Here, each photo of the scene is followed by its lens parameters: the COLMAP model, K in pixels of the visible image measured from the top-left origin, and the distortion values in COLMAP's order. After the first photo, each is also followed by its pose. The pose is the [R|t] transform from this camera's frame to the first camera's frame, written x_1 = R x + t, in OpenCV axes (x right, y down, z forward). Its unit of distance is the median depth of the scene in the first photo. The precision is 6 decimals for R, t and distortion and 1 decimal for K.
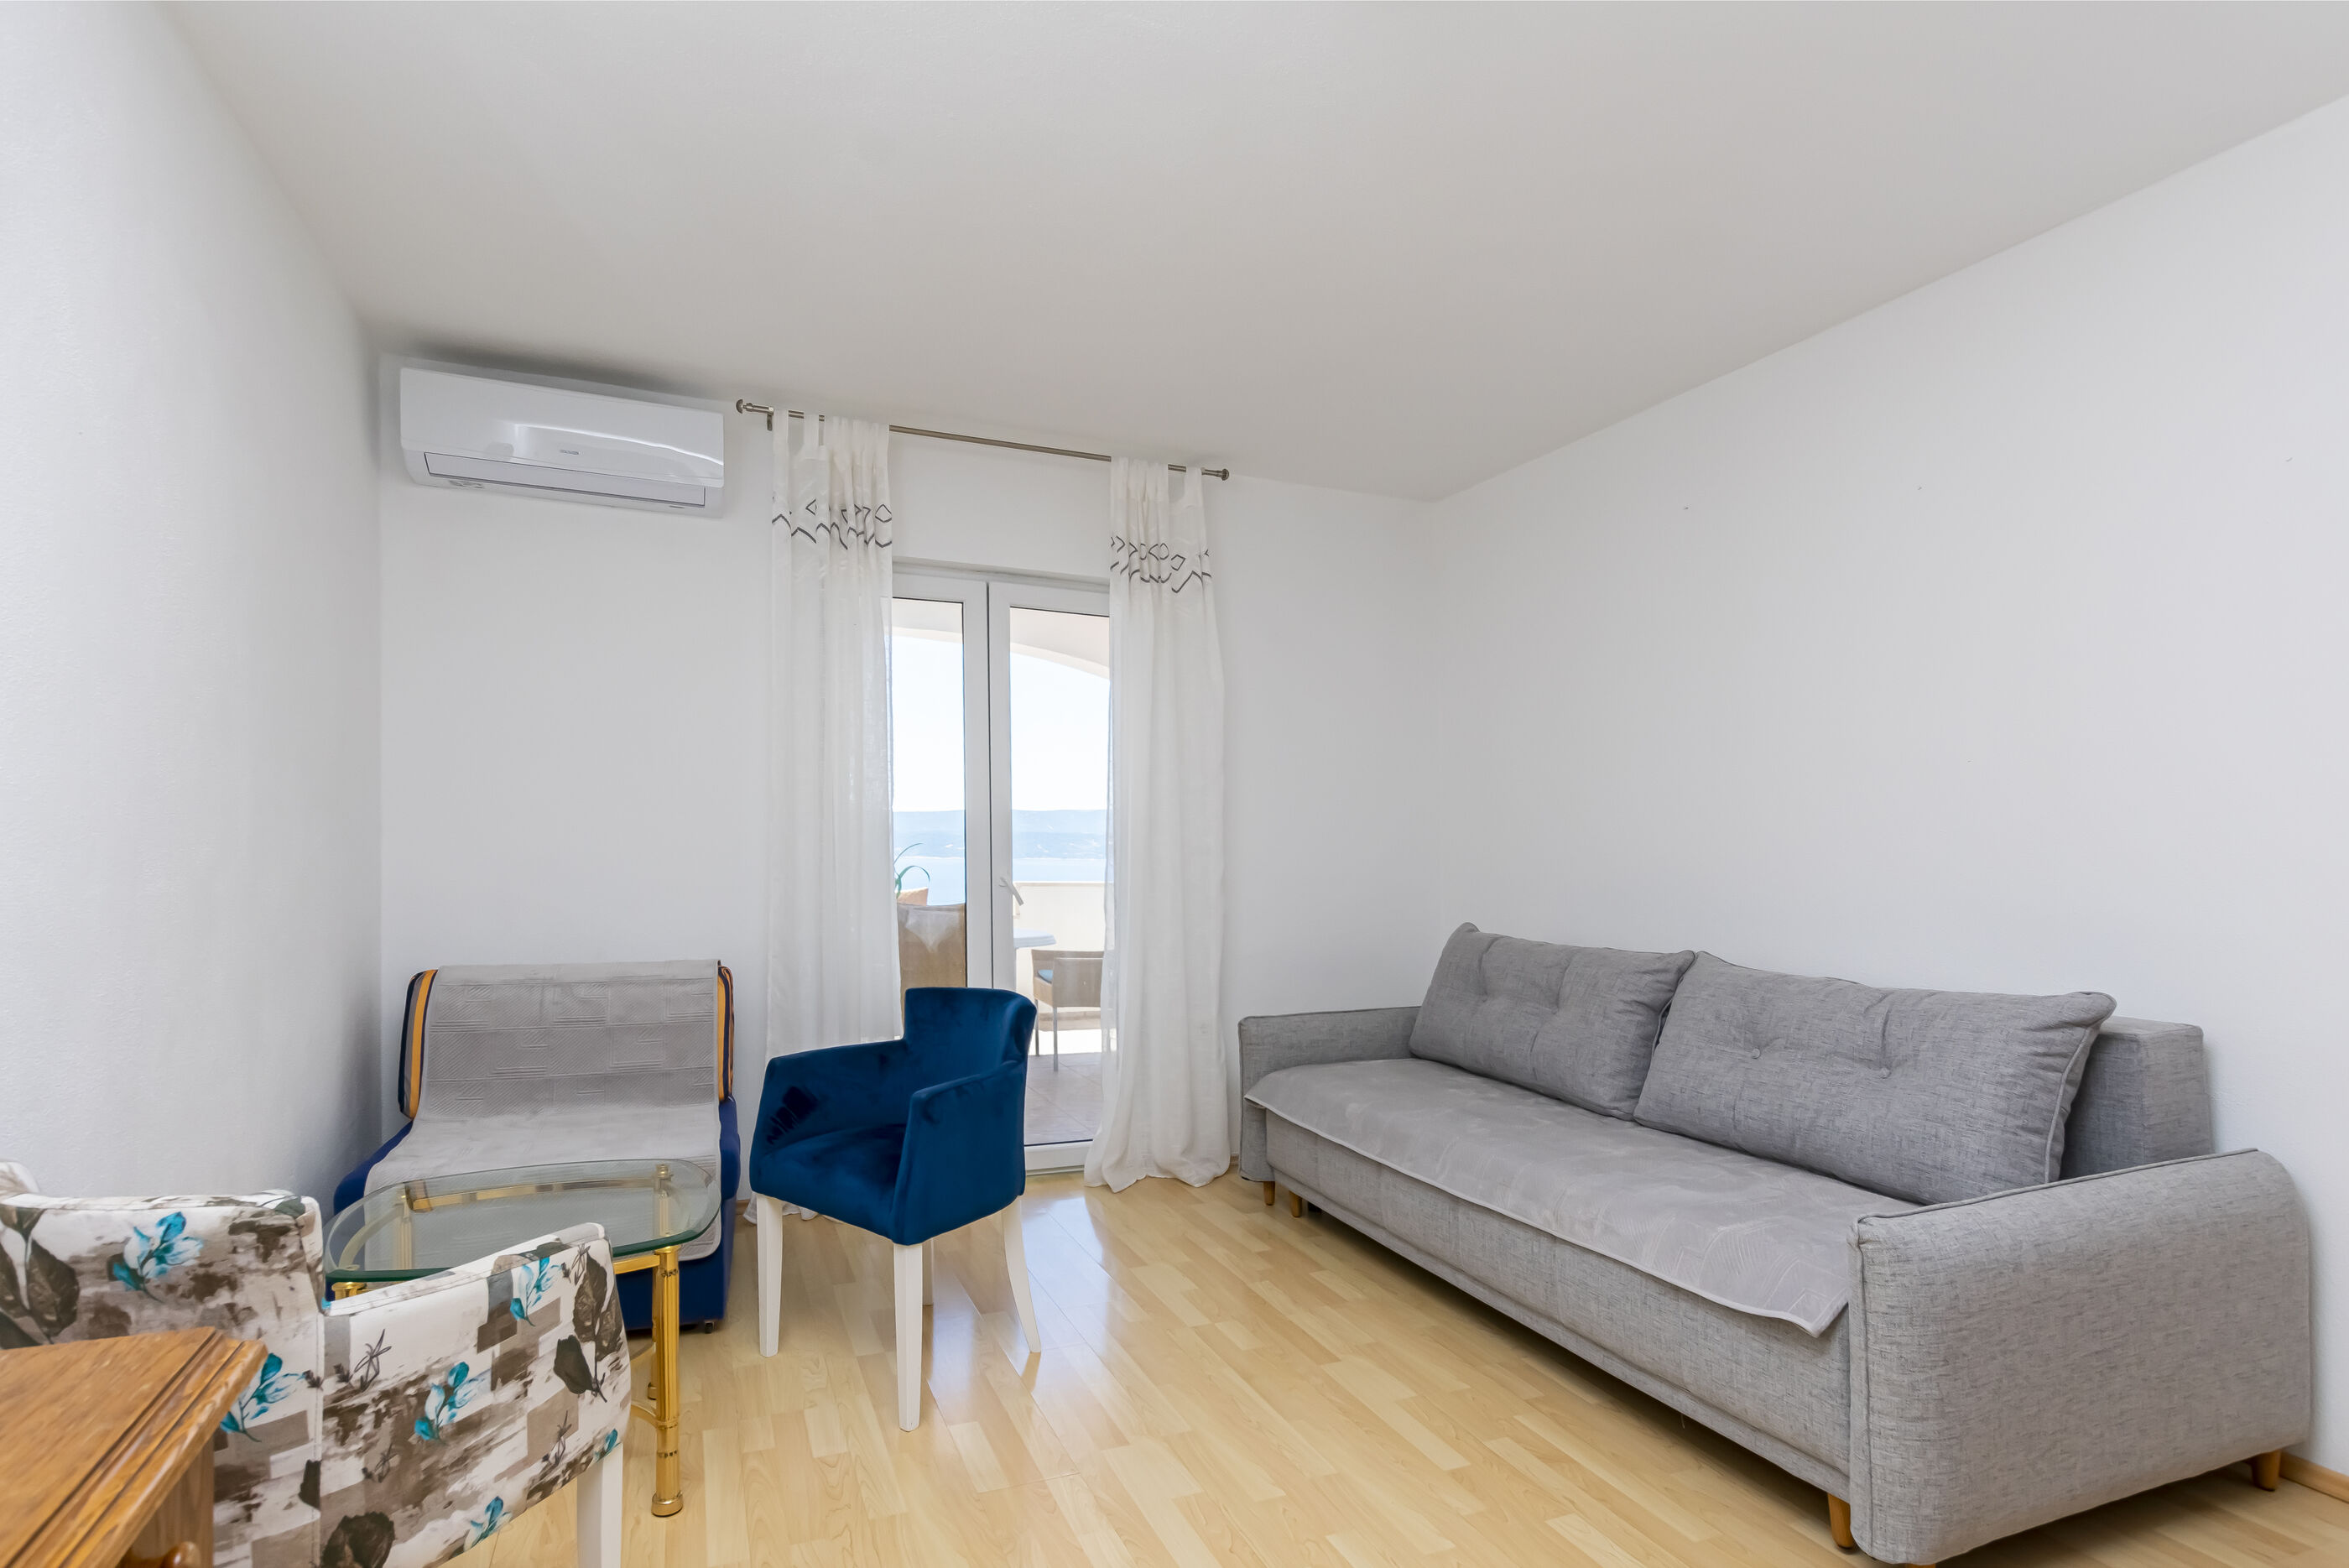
lens RADIAL K [[1147.9, 0, 1173.6], [0, 1147.9, 841.7], [0, 0, 1]] dist [-0.004767, -0.000732]
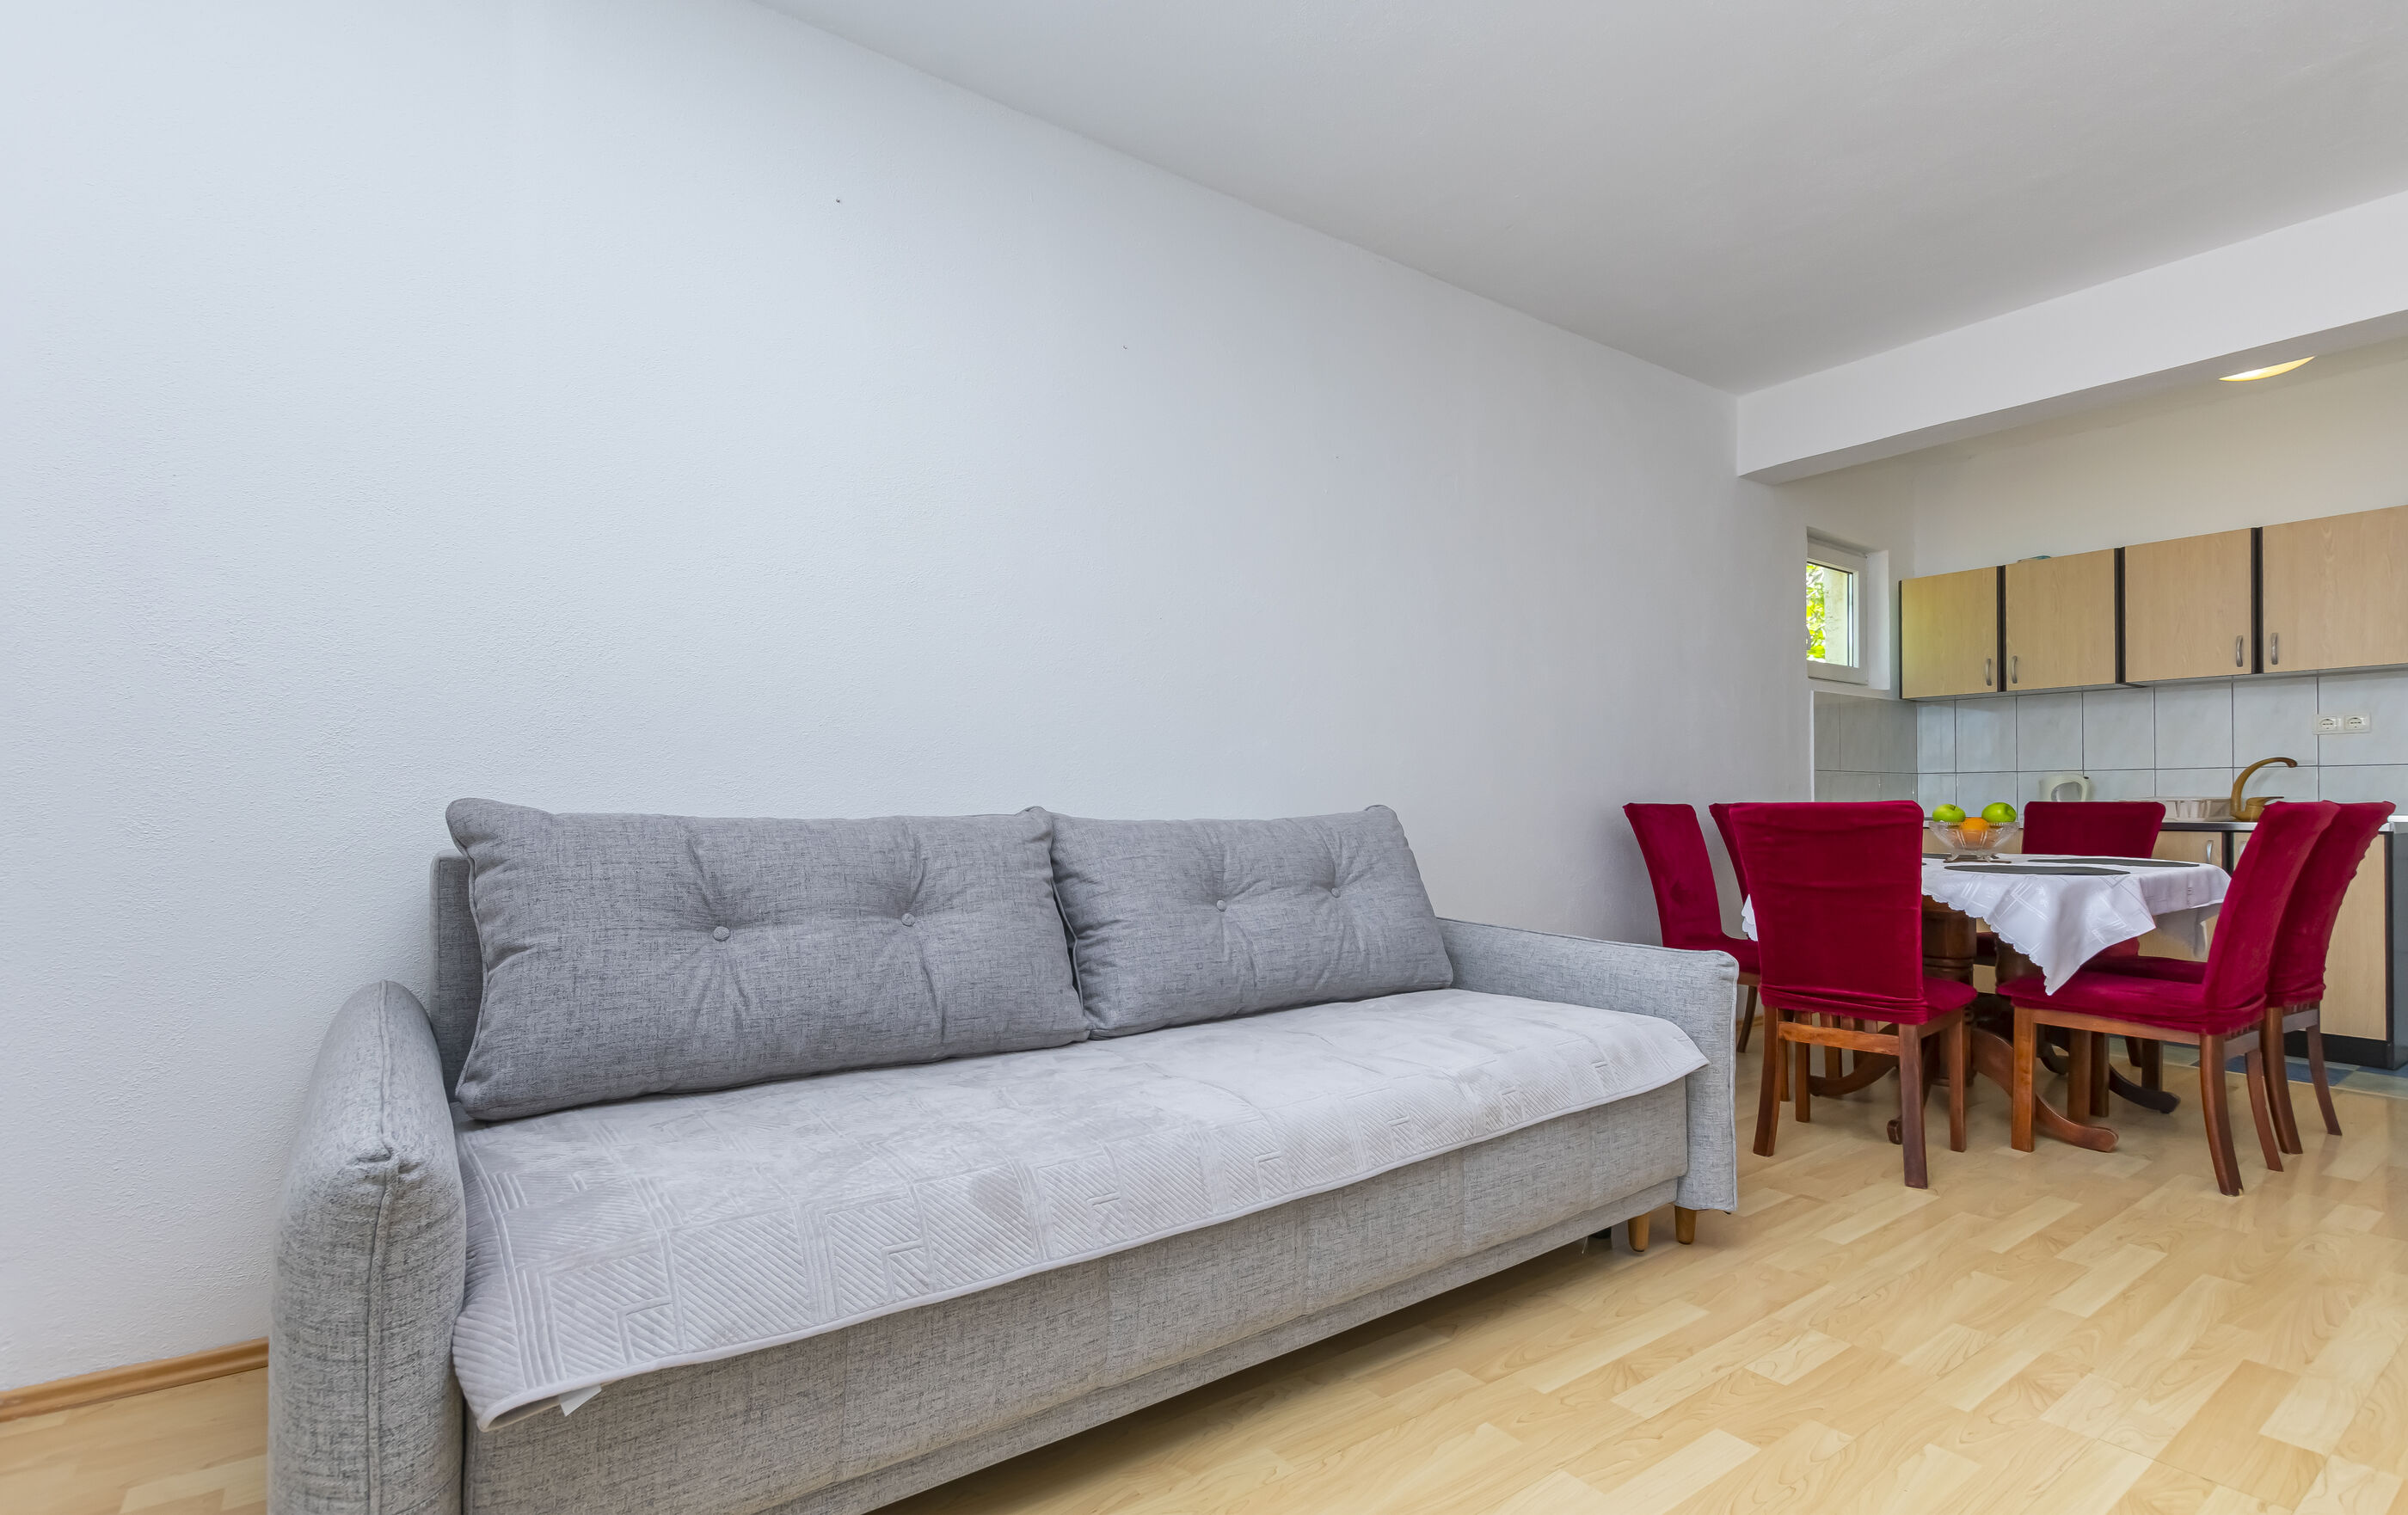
lens RADIAL K [[1100.3, 0, 1204.0], [0, 1100.3, 757.5], [0, 0, 1]] dist [0.000557, -0.000045]
pose [[-0.226043, 0.044502, 0.973100, -0.319671], [-0.002101, 0.998931, -0.046171, 0.113924], [-0.974115, -0.012481, -0.225708, 1.234339]]
